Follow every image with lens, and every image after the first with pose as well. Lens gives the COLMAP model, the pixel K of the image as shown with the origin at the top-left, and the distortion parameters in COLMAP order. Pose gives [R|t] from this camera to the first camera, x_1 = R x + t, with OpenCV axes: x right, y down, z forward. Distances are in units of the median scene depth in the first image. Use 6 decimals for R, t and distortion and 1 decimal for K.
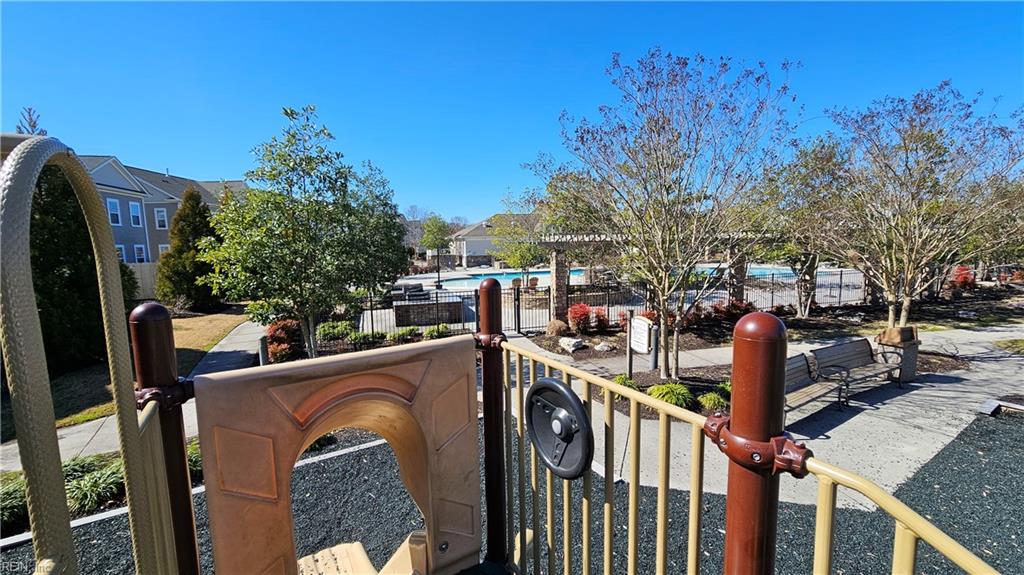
lens RADIAL K [[408.3, 0, 512.0], [0, 408.3, 287.5], [0, 0, 1]] dist [-0.000965, -0.000056]
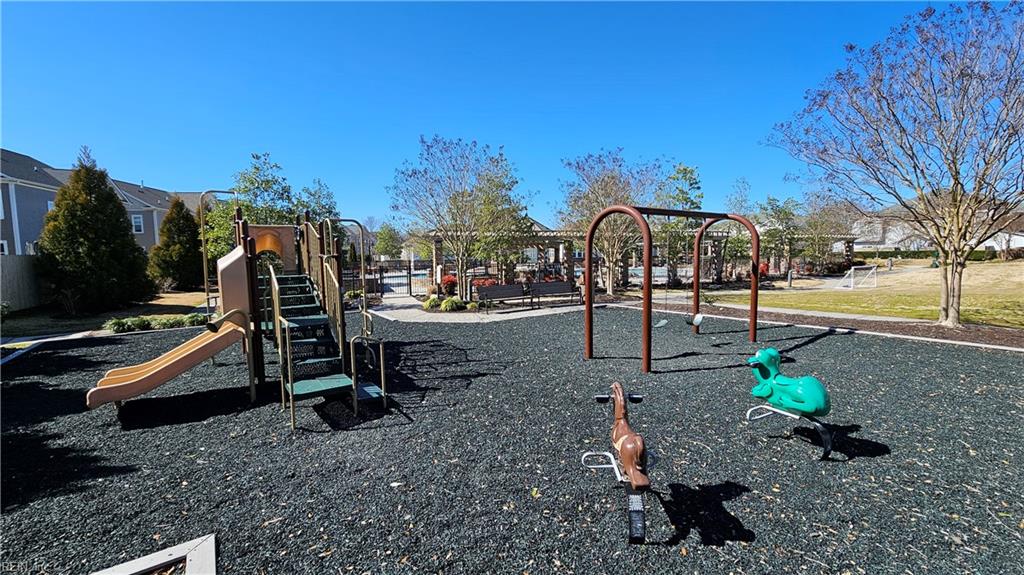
lens RADIAL K [[408.3, 0, 512.0], [0, 408.3, 287.5], [0, 0, 1]] dist [-0.000965, -0.000056]
pose [[0.997691, -0.001423, 0.067894, 0.216443], [0.003795, 0.999386, -0.034817, 0.102052], [-0.067803, 0.034994, 0.997085, -0.401102]]
